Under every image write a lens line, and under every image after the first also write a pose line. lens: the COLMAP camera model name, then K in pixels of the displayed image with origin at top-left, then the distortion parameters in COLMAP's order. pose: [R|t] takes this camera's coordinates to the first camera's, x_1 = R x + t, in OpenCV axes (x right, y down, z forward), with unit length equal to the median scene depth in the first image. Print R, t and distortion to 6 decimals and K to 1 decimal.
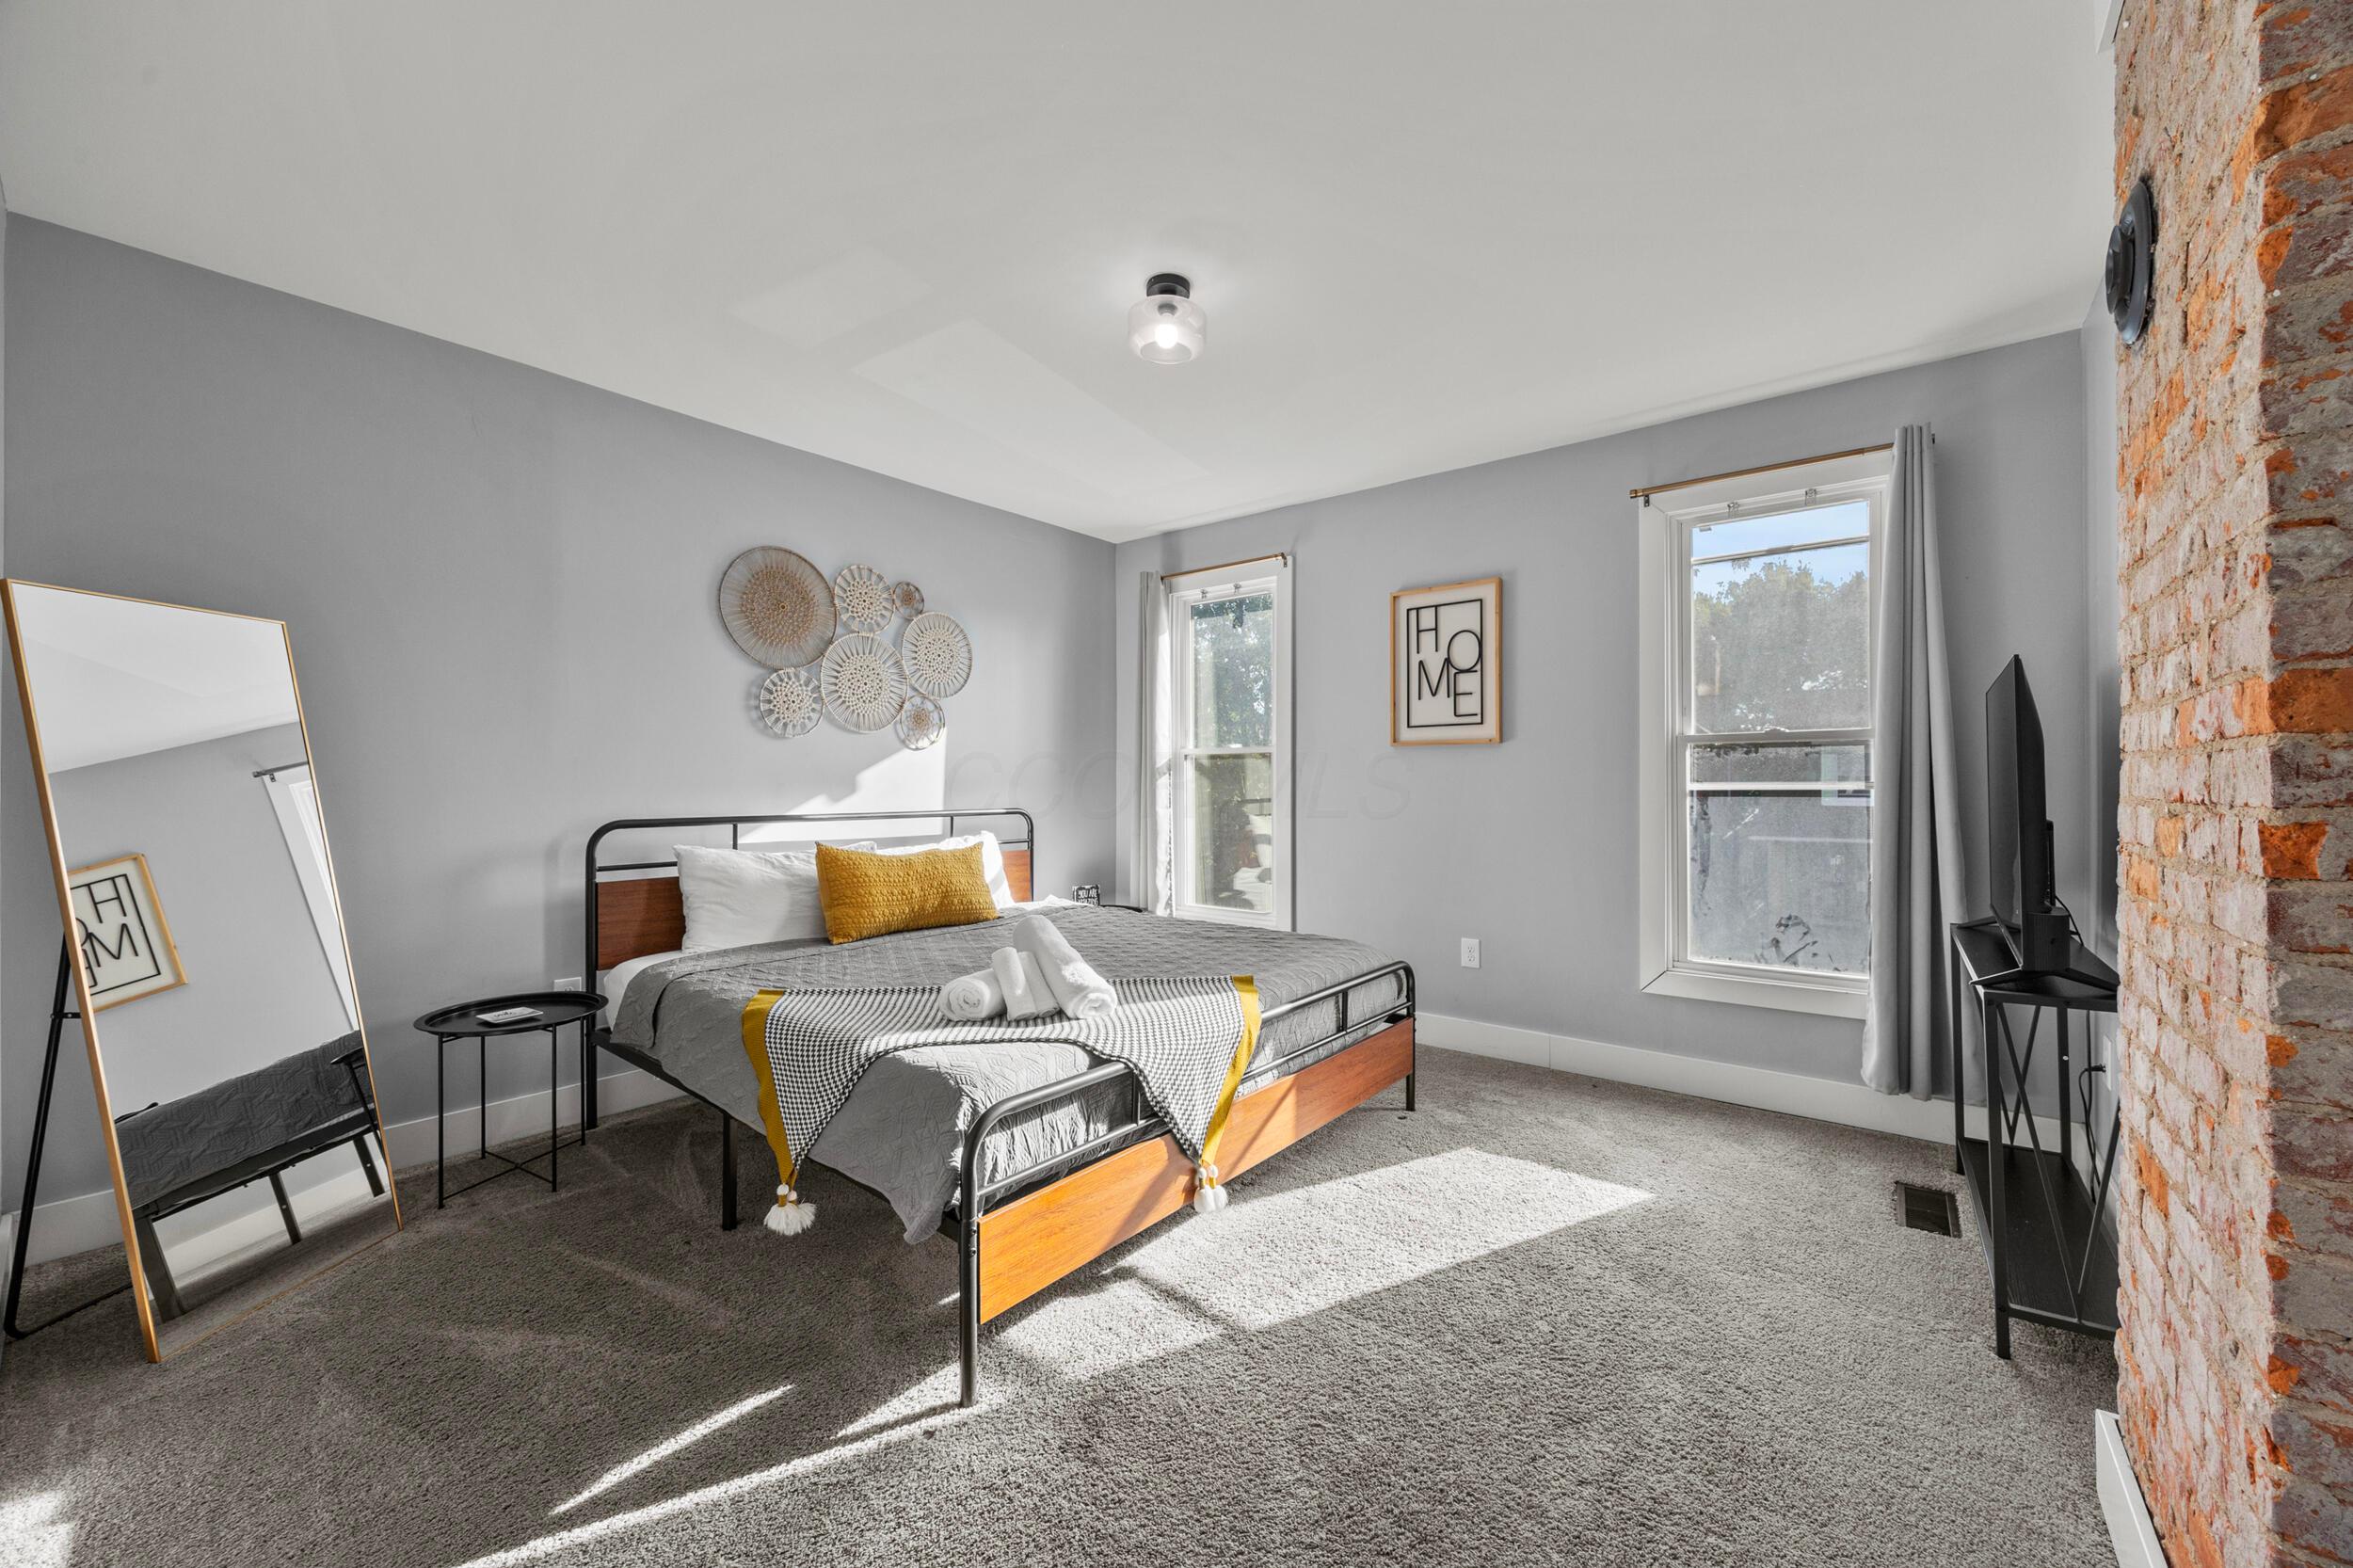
lens RADIAL K [[940.2, 0, 1176.5], [0, 940.2, 784.0], [0, 0, 1]] dist [-0.002414, -0.000215]
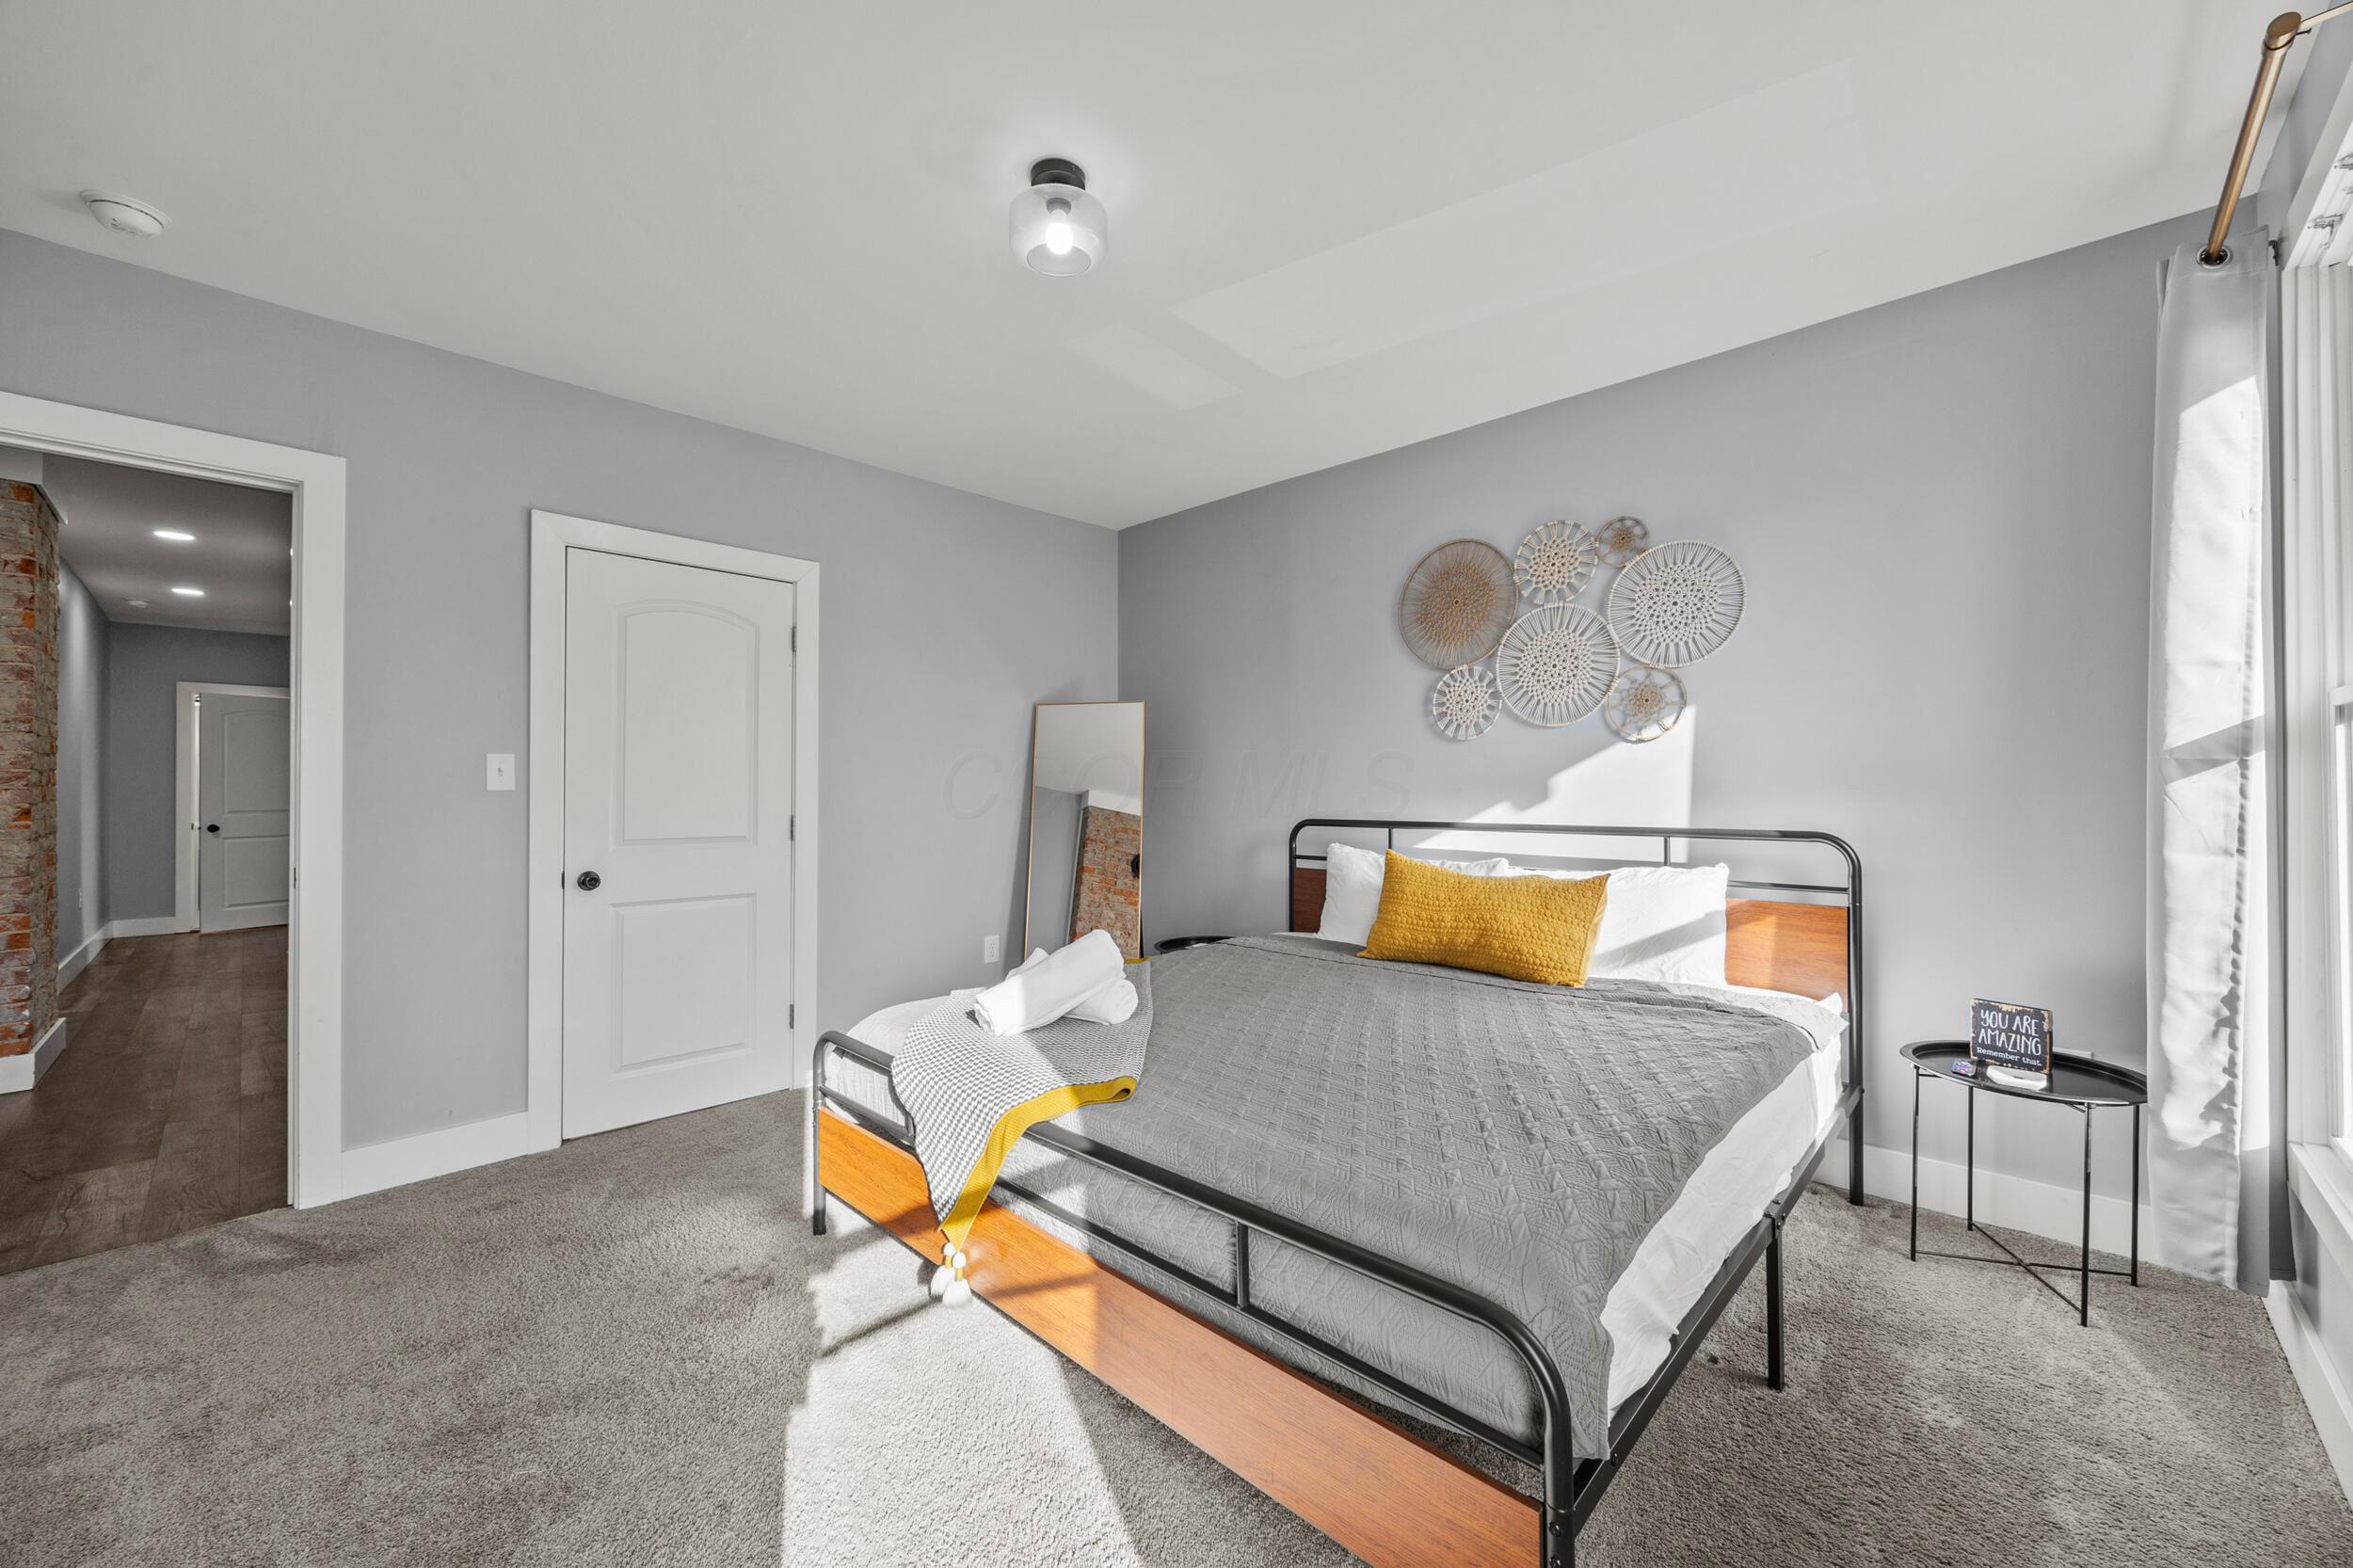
lens RADIAL K [[940.2, 0, 1176.5], [0, 940.2, 784.0], [0, 0, 1]] dist [-0.002414, -0.000215]
pose [[-0.122152, -0.020926, -0.992291, 0.530223], [-0.012905, 0.999727, -0.019495, 0.015800], [0.992427, 0.010425, -0.122389, 0.808895]]
